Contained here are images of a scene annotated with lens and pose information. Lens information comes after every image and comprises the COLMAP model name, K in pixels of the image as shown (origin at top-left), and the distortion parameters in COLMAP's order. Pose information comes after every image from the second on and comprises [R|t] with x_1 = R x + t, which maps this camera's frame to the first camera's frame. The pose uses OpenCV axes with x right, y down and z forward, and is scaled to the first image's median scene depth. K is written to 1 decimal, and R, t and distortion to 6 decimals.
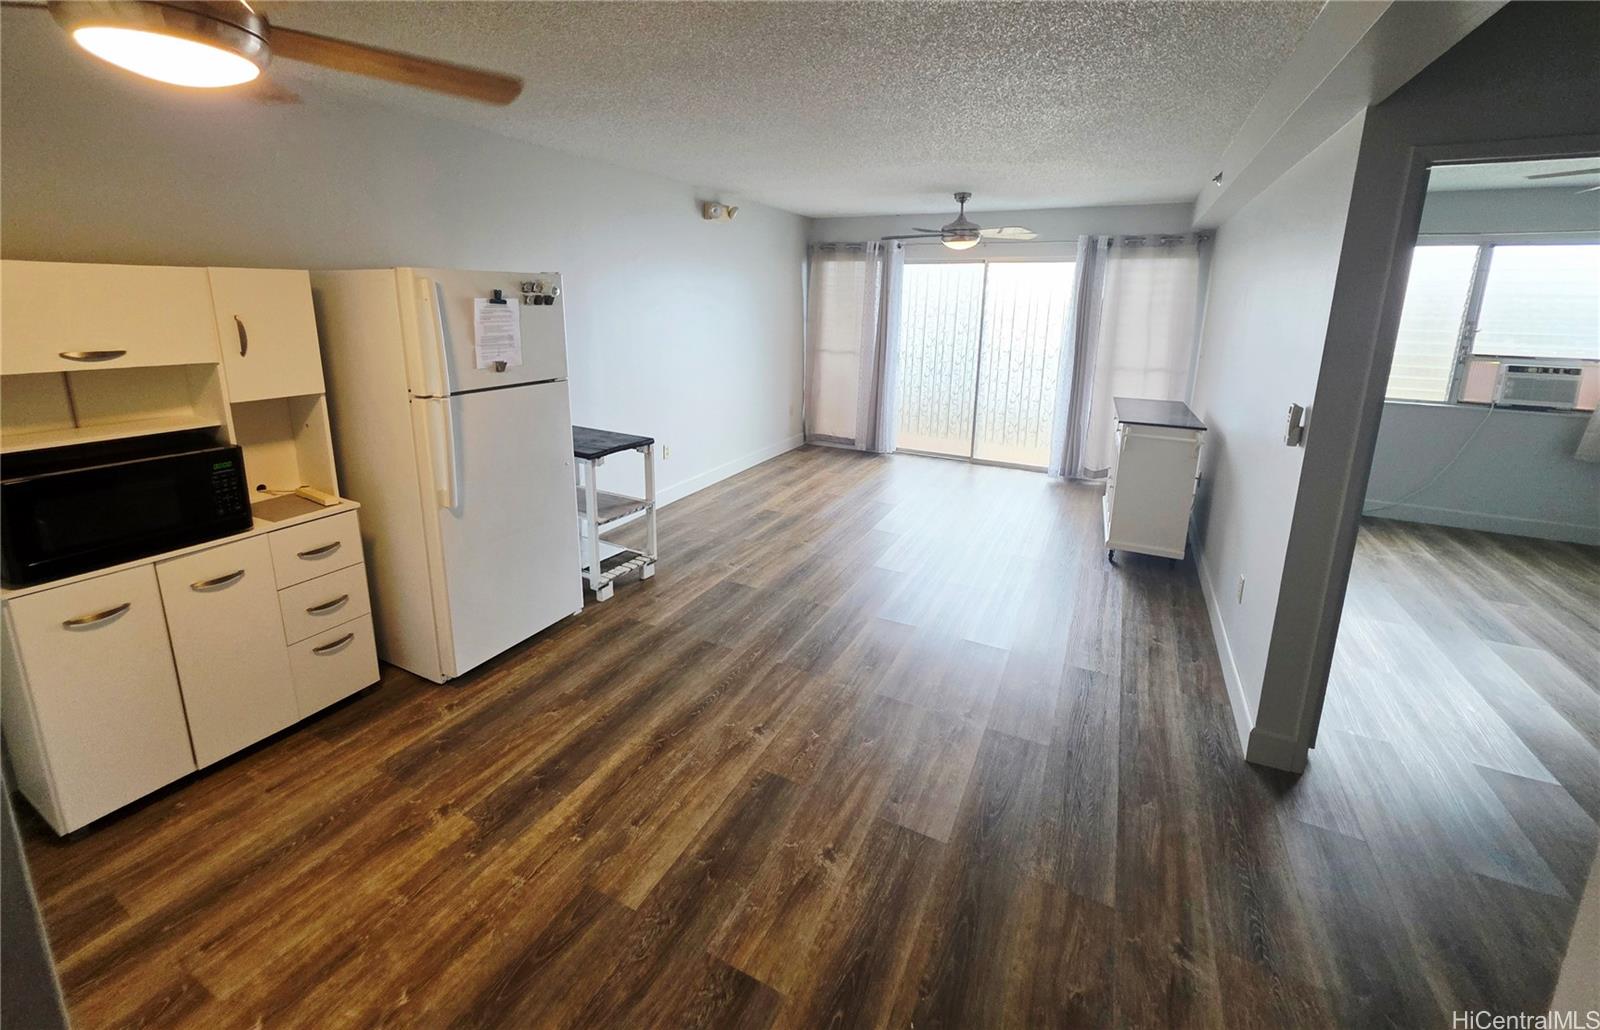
lens RADIAL K [[609.0, 0, 827.4], [0, 609.0, 410.6], [0, 0, 1]] dist [0.000325, -0.000009]
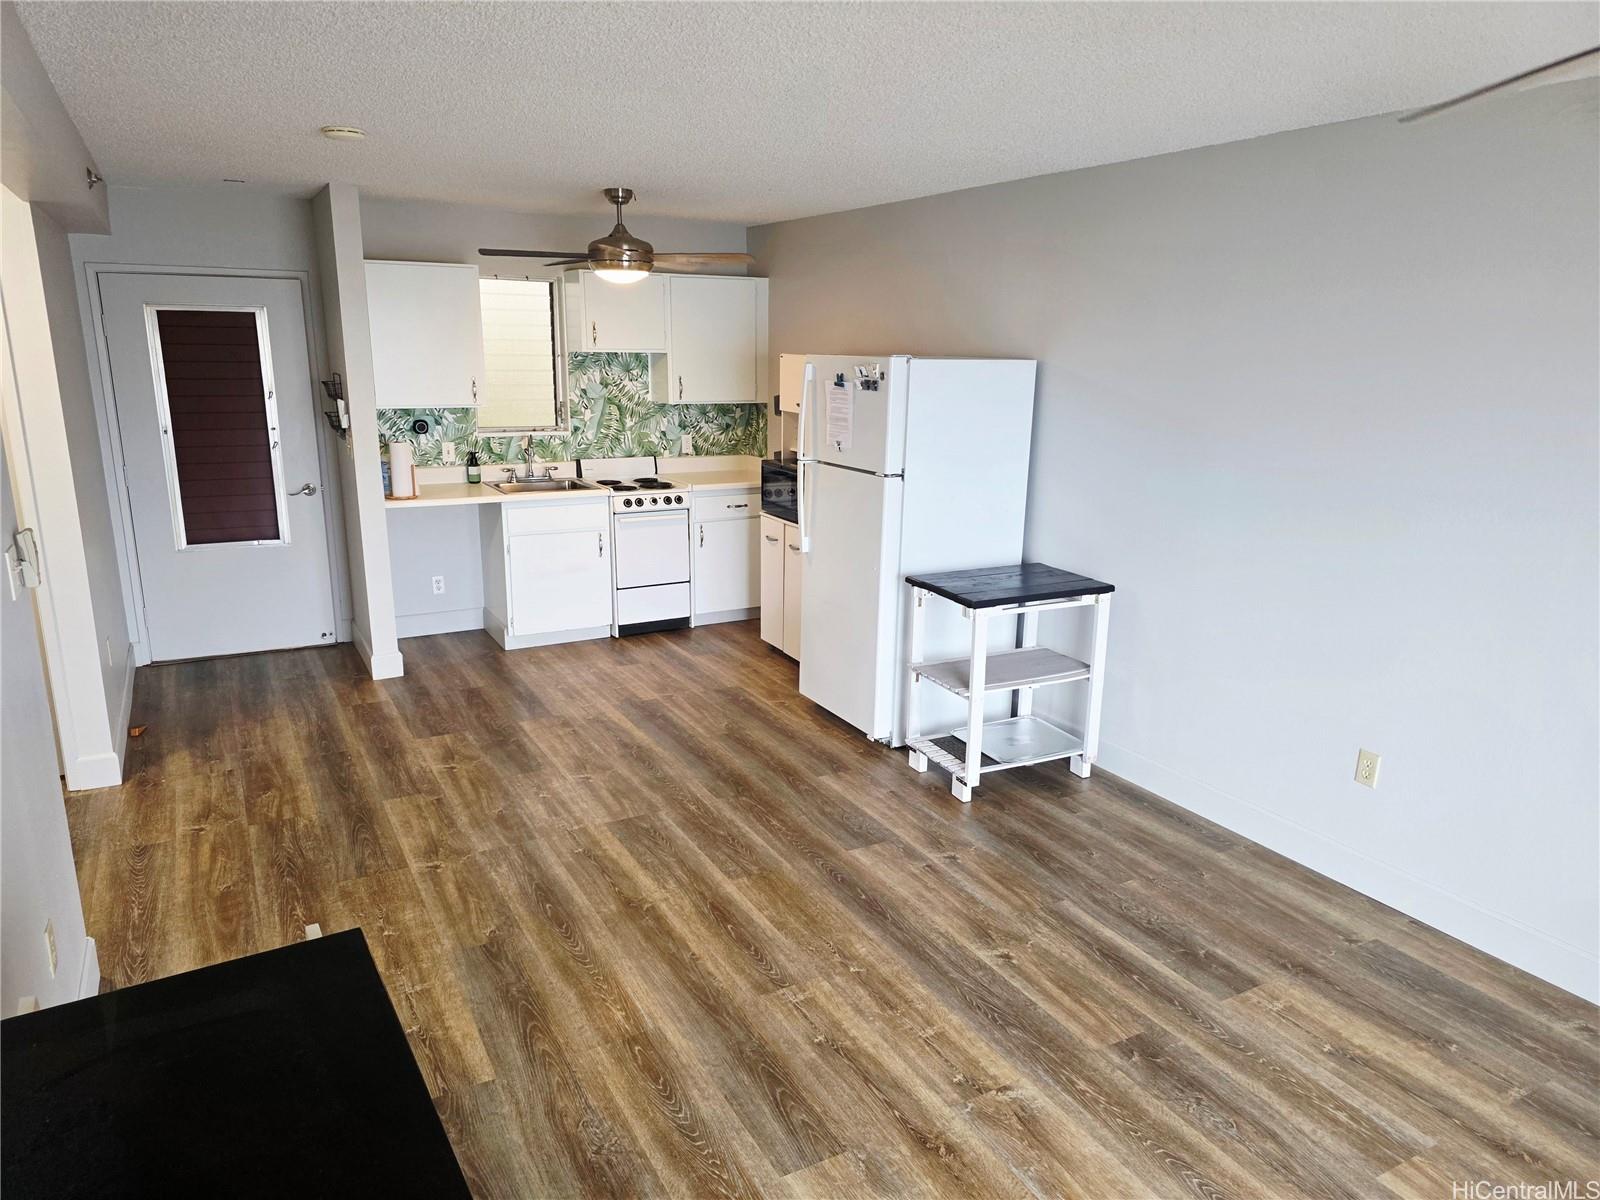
lens RADIAL K [[1093.7, 0, 800.0], [0, 1093.7, 600.0], [0, 0, 1]] dist [0.045742, -0.001477]
pose [[-0.578792, 0.176811, -0.796076, 1.102548], [-0.168964, 0.929025, 0.329186, -0.453711], [0.797779, 0.325038, -0.507838, 2.069226]]
